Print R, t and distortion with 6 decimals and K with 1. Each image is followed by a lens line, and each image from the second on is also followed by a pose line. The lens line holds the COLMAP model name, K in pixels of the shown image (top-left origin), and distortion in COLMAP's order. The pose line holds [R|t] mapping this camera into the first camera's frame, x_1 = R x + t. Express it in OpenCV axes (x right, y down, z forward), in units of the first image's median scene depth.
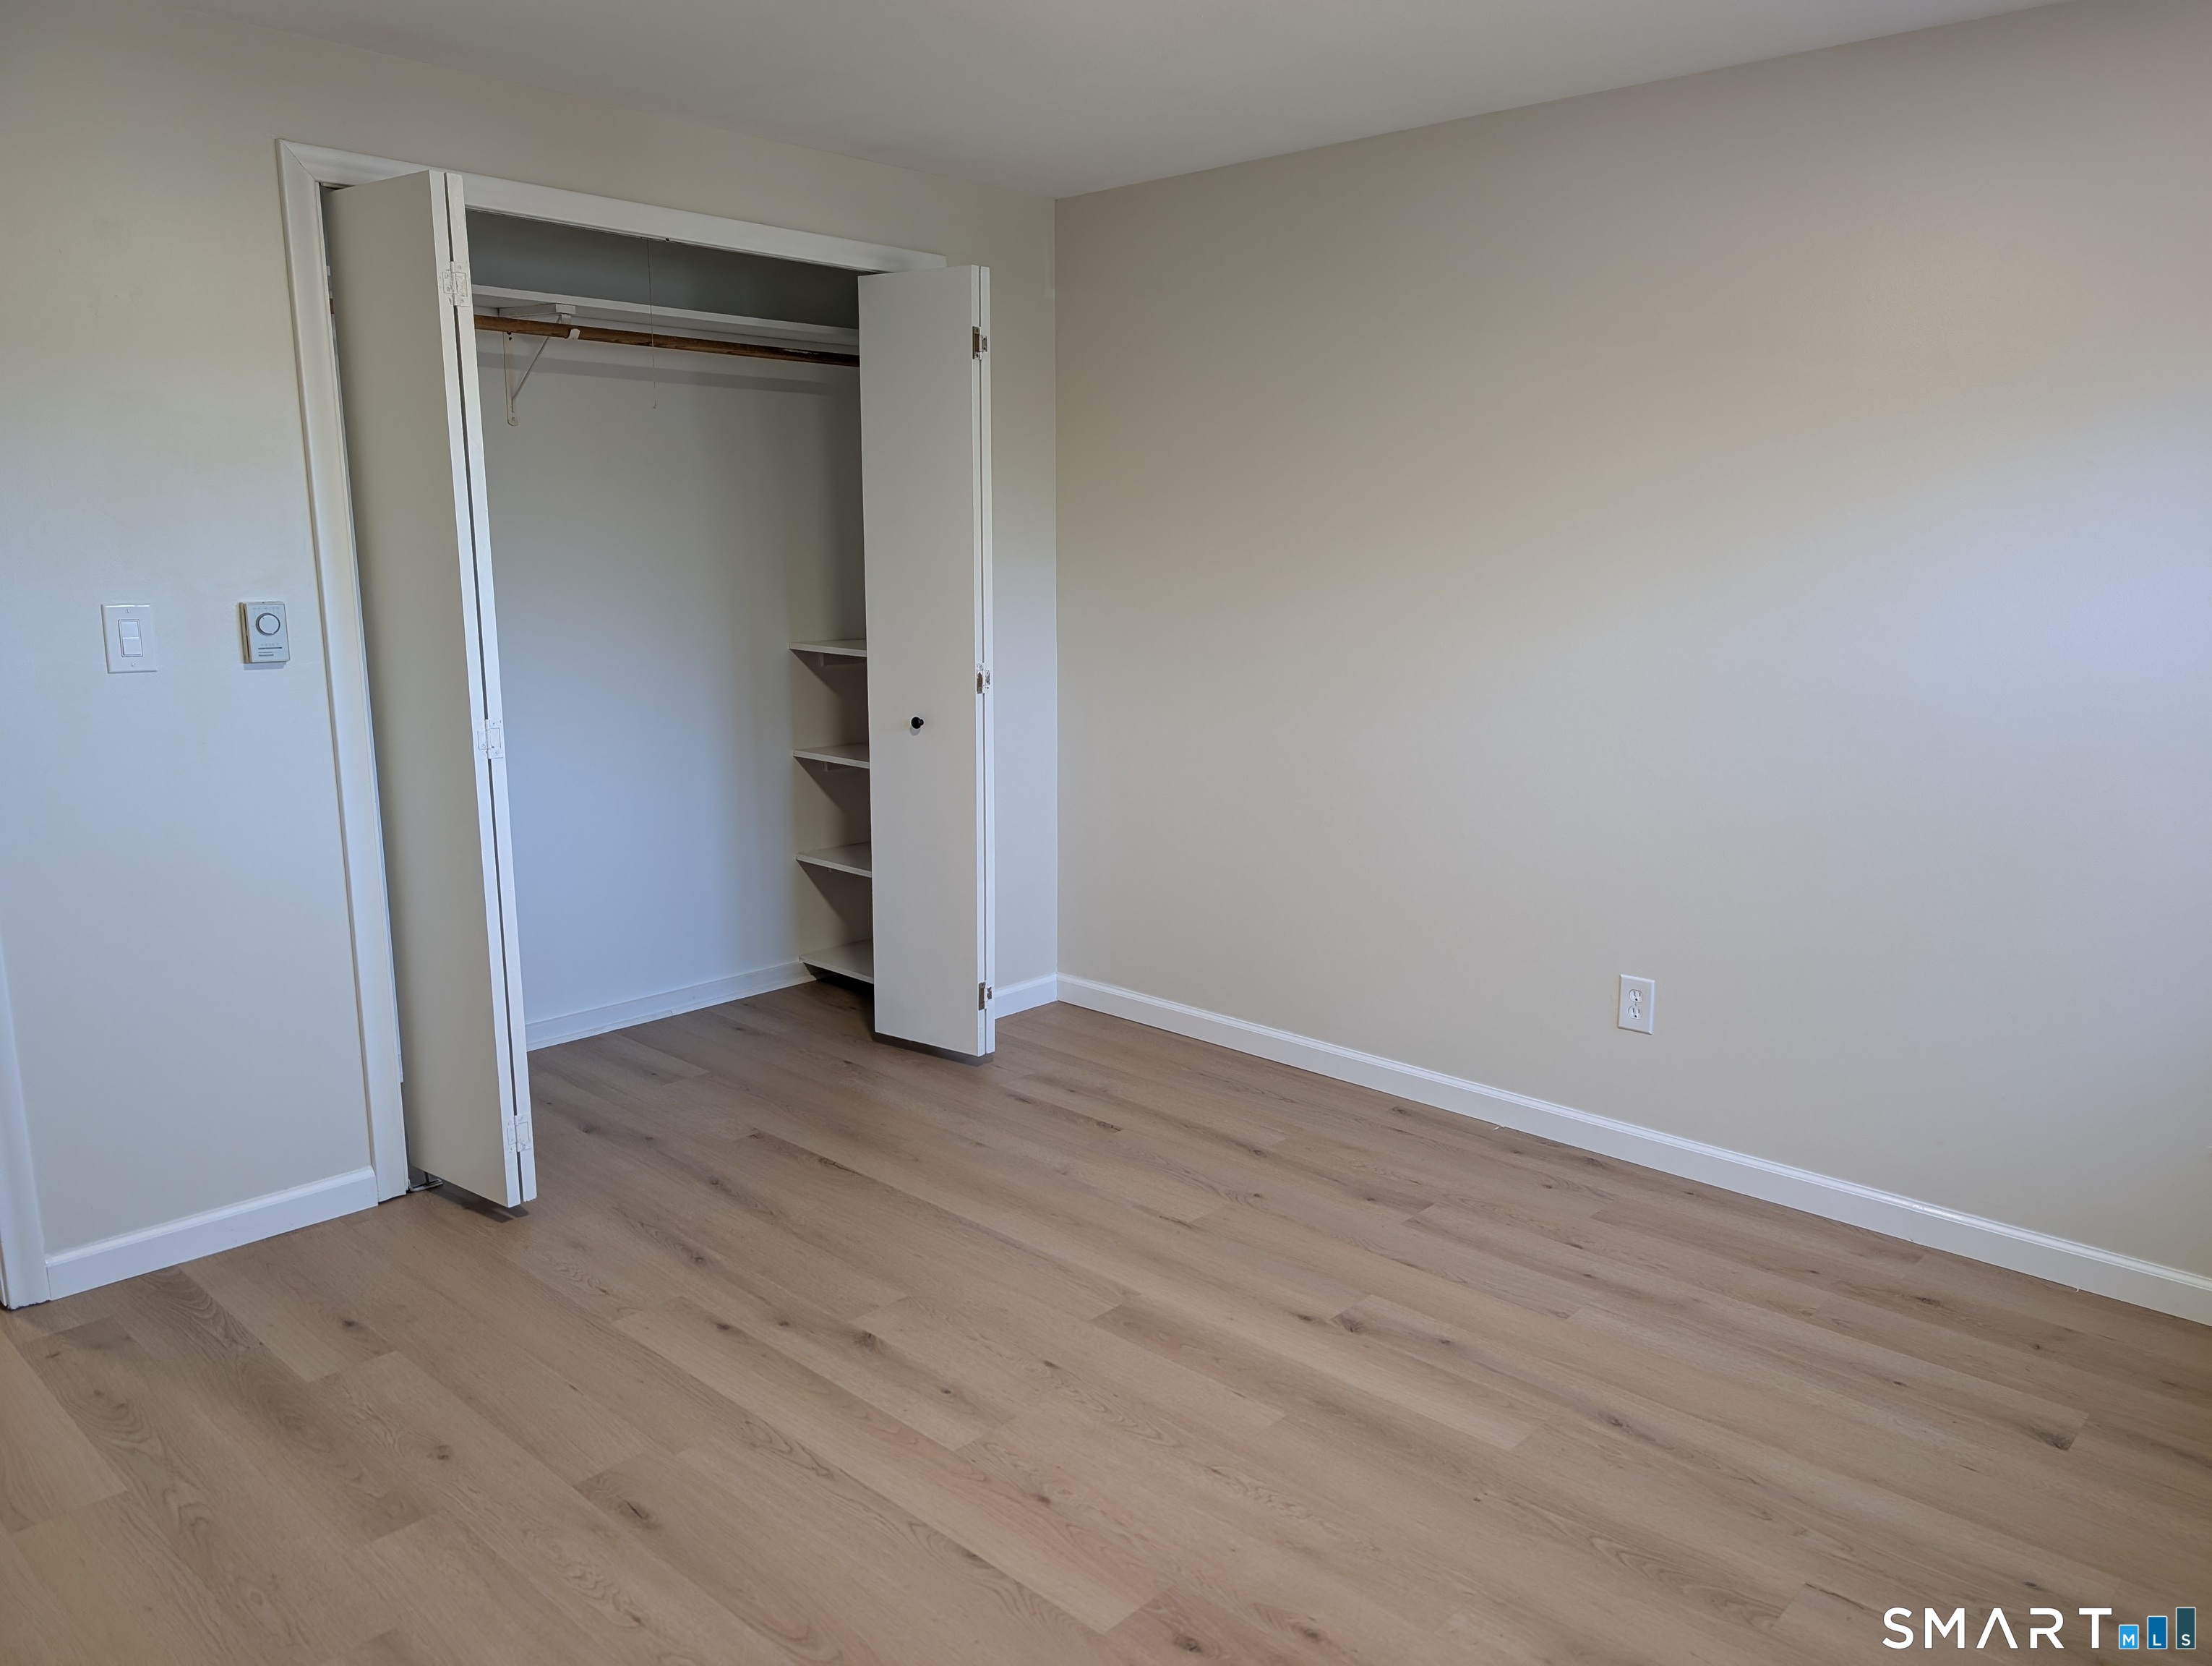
lens RADIAL K [[1575.6, 0, 1102.2], [0, 1575.6, 834.1], [0, 0, 1]] dist [0.004888, 0.003753]
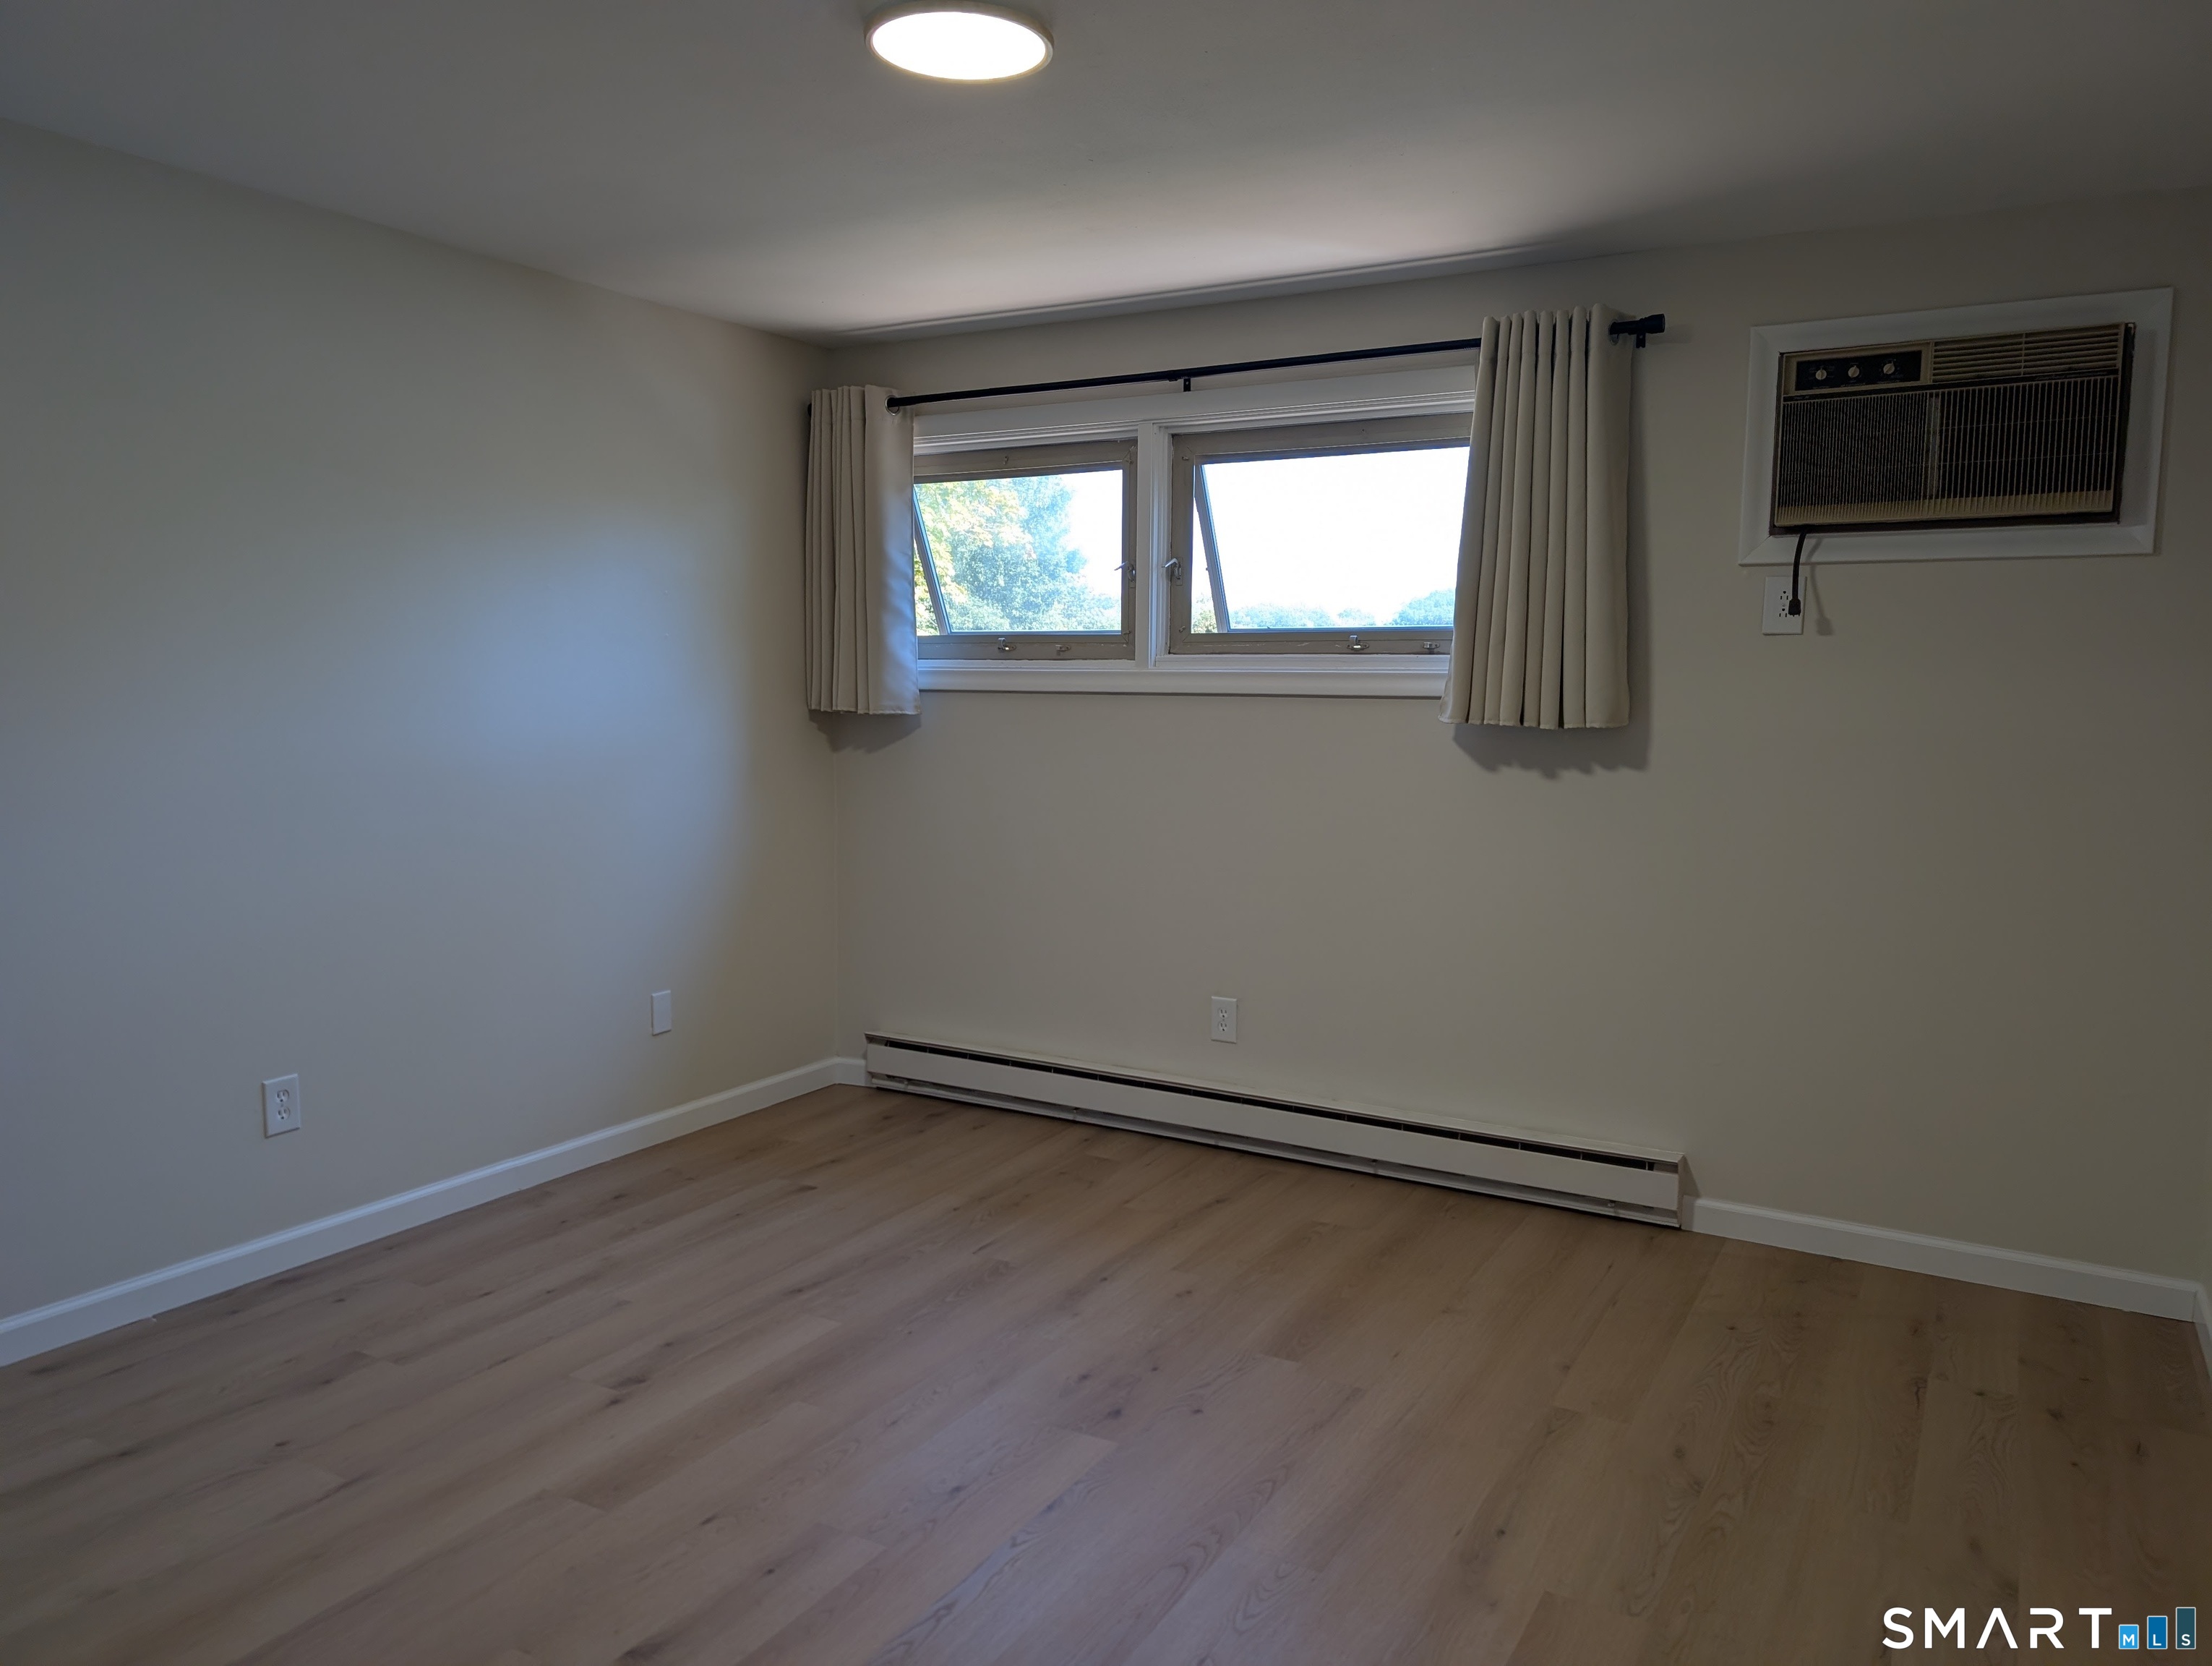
lens RADIAL K [[1575.6, 0, 1101.6], [0, 1575.6, 831.5], [0, 0, 1]] dist [0.004888, 0.003753]
pose [[-0.218908, -0.105526, 0.970023, -0.870996], [0.173254, 0.974134, 0.145072, -0.138691], [-0.960241, 0.199818, -0.194963, 0.820839]]
